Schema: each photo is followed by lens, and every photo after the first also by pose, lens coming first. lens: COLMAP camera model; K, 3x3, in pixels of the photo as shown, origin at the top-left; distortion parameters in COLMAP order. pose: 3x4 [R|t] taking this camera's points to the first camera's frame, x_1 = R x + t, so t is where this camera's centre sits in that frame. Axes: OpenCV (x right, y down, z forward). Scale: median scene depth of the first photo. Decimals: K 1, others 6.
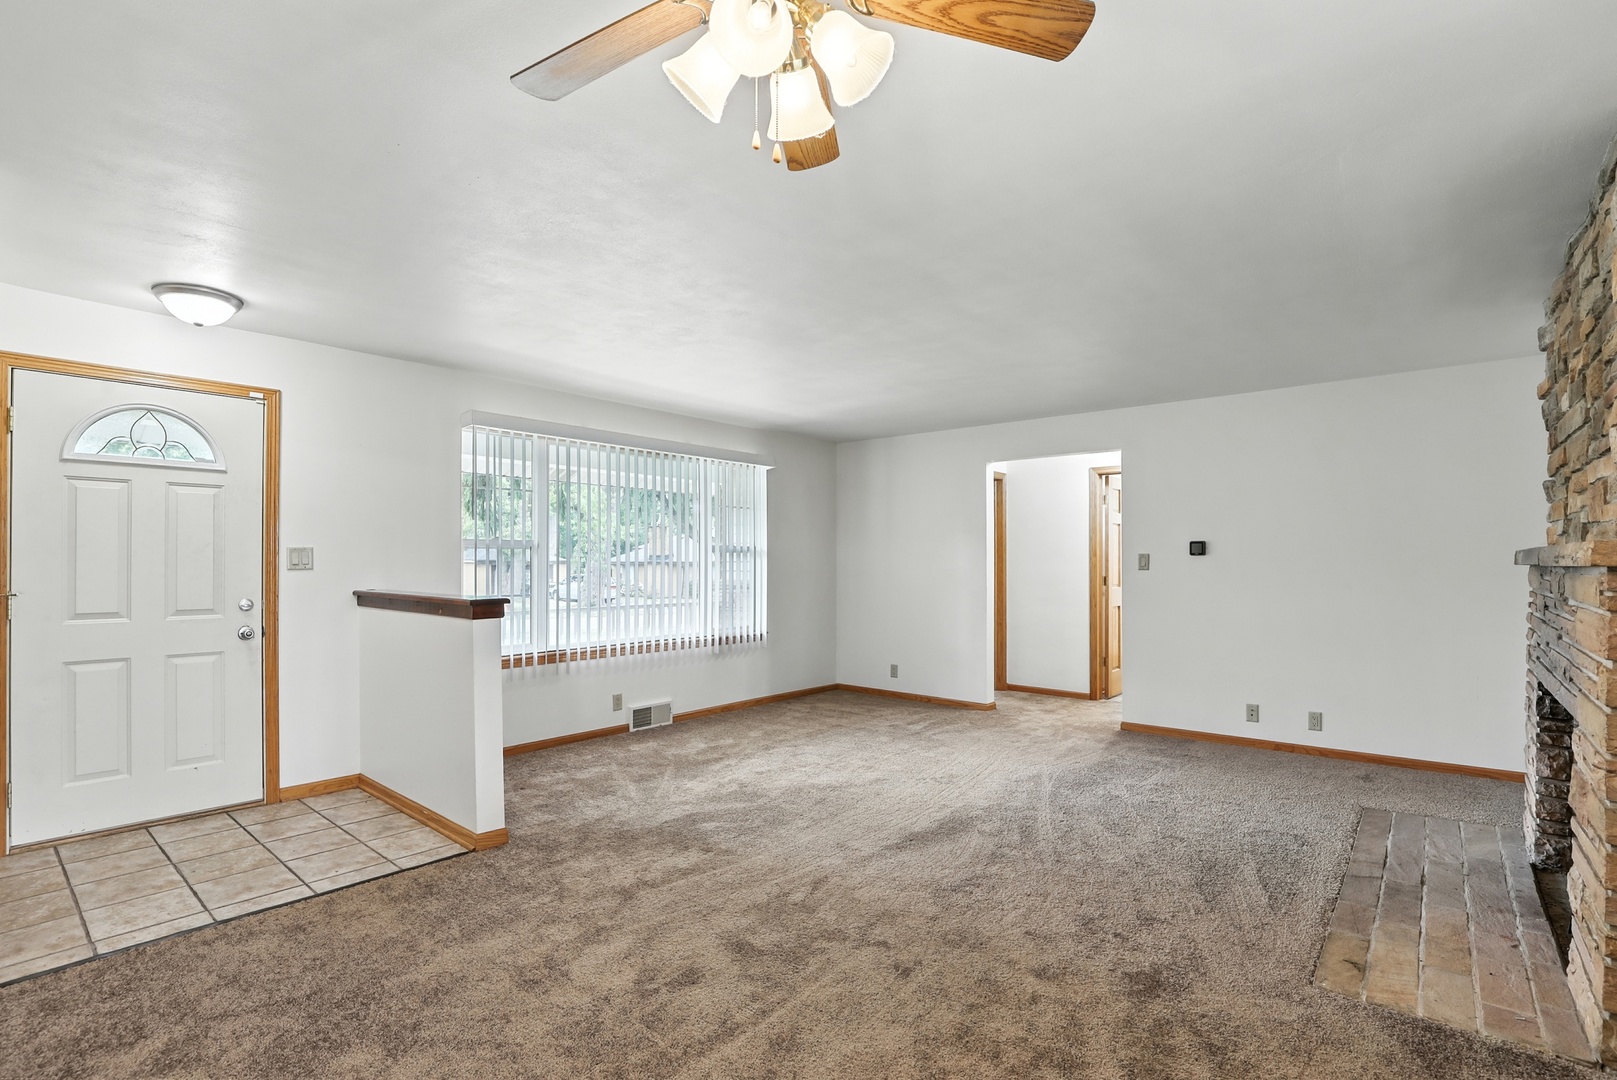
lens RADIAL K [[753.9, 0, 804.1], [0, 753.9, 562.1], [0, 0, 1]] dist [-0.037541, 0.007994]
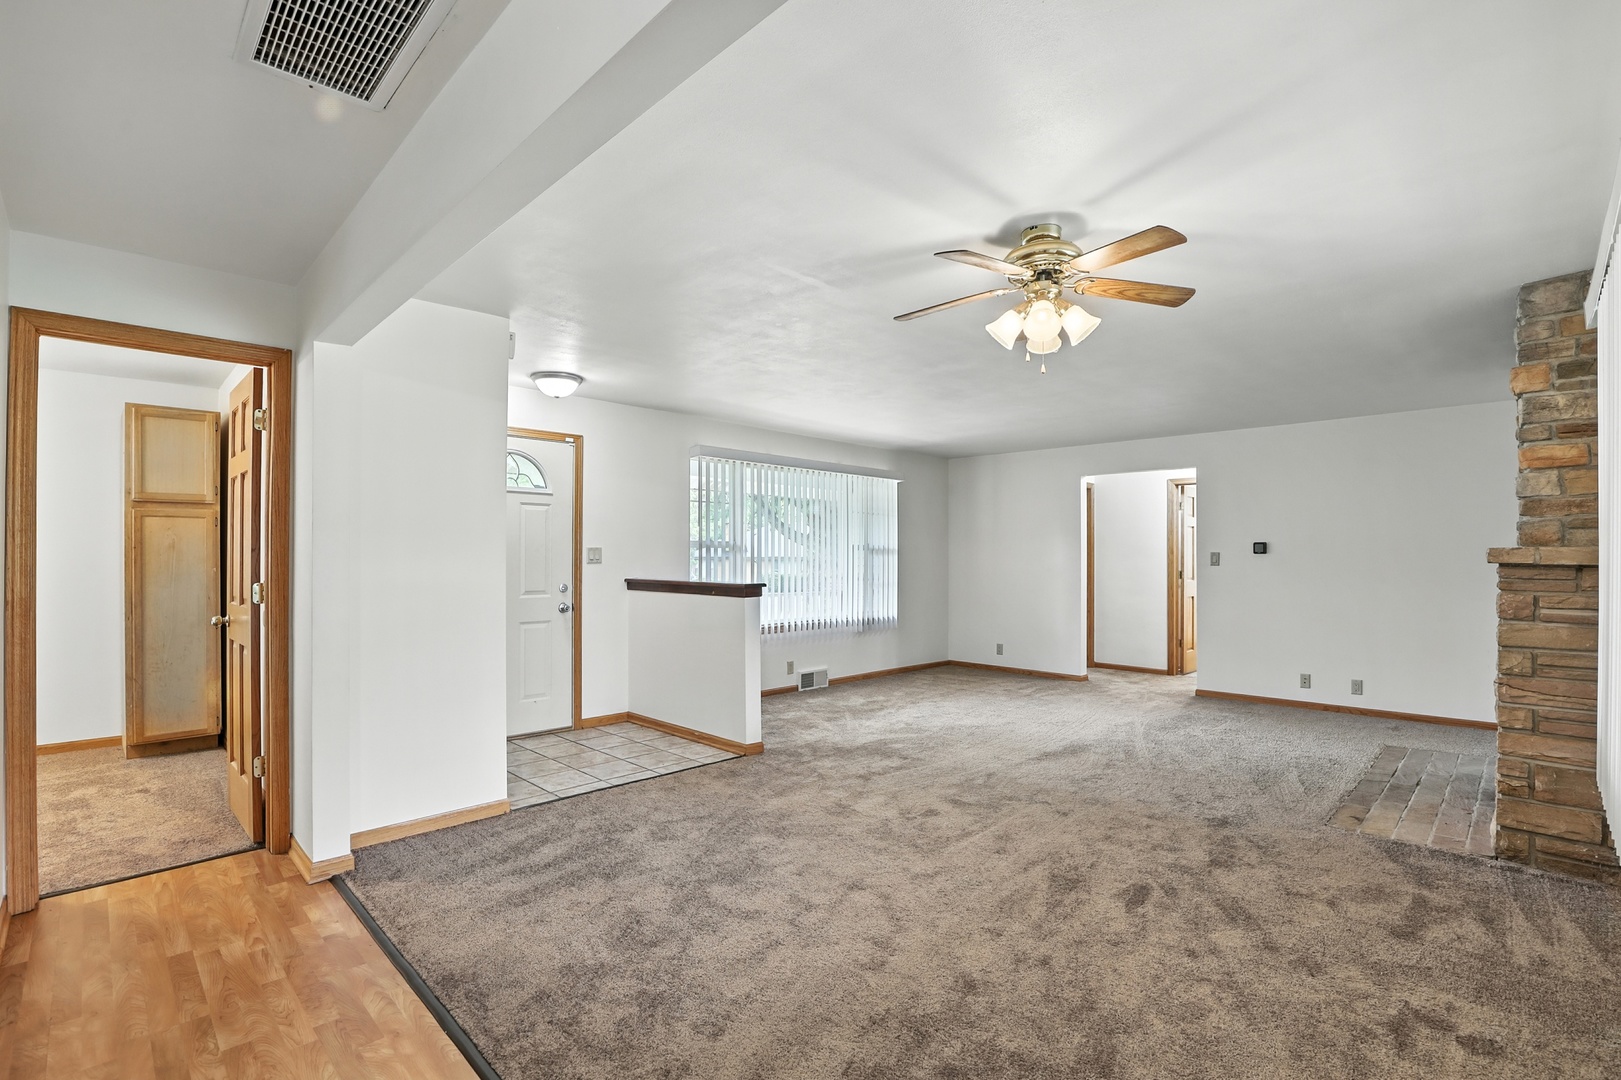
lens RADIAL K [[745.1, 0, 808.9], [0, 745.1, 555.7], [0, 0, 1]] dist [-0.036535, 0.005039]
pose [[0.997177, 0.002133, -0.075060, -0.181854], [-0.002332, 0.999994, -0.002556, -0.001428], [0.075054, 0.002724, 0.997176, -0.388880]]
